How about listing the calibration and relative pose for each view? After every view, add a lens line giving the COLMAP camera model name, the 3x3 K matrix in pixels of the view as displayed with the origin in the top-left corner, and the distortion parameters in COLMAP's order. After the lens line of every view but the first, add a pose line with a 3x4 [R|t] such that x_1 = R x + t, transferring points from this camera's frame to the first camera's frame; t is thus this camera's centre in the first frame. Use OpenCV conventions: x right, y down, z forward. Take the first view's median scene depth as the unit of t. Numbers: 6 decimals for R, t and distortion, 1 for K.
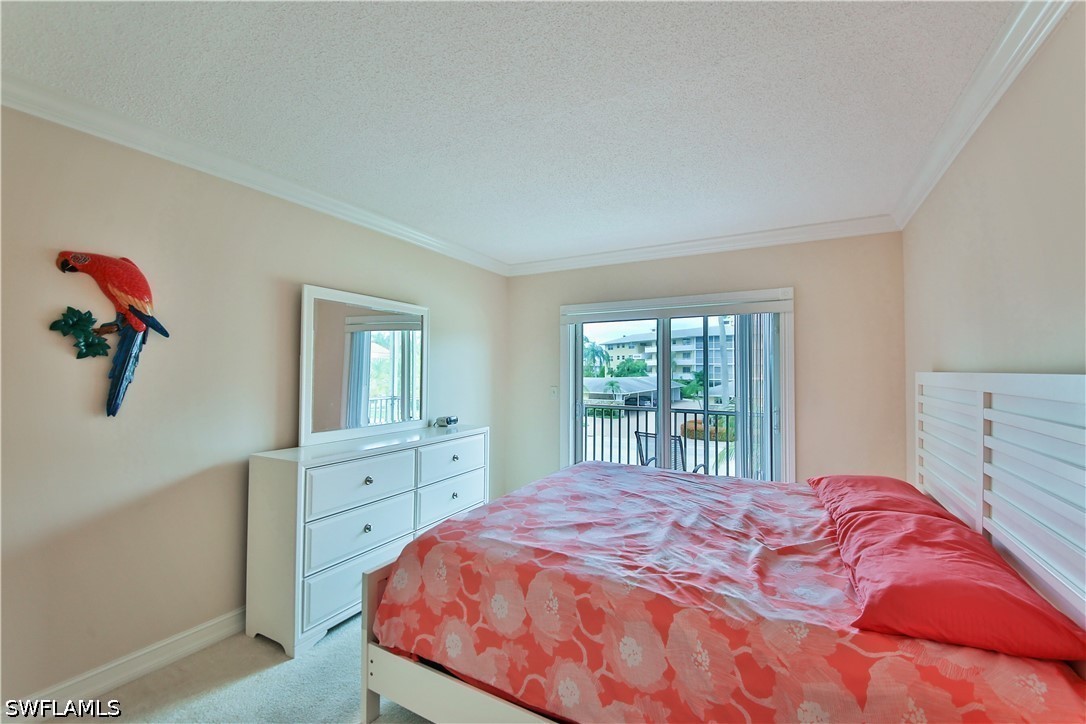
lens RADIAL K [[457.8, 0, 543.0], [0, 457.8, 362.0], [0, 0, 1]] dist [0.076507, -0.021971]
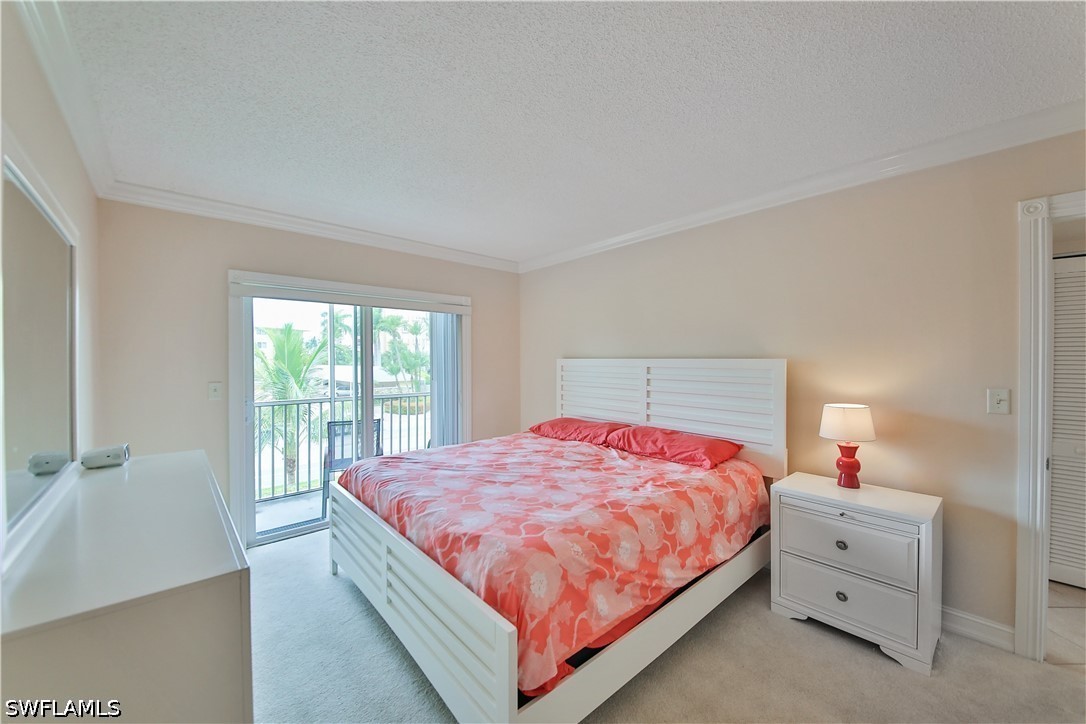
lens RADIAL K [[413.1, 0, 543.0], [0, 413.1, 362.0], [0, 0, 1]] dist [0.001210, -0.000094]
pose [[0.338336, -0.004069, 0.941017, -0.928101], [-0.014352, 0.999852, 0.009484, 0.025108], [-0.940916, -0.016715, 0.338227, 0.688046]]
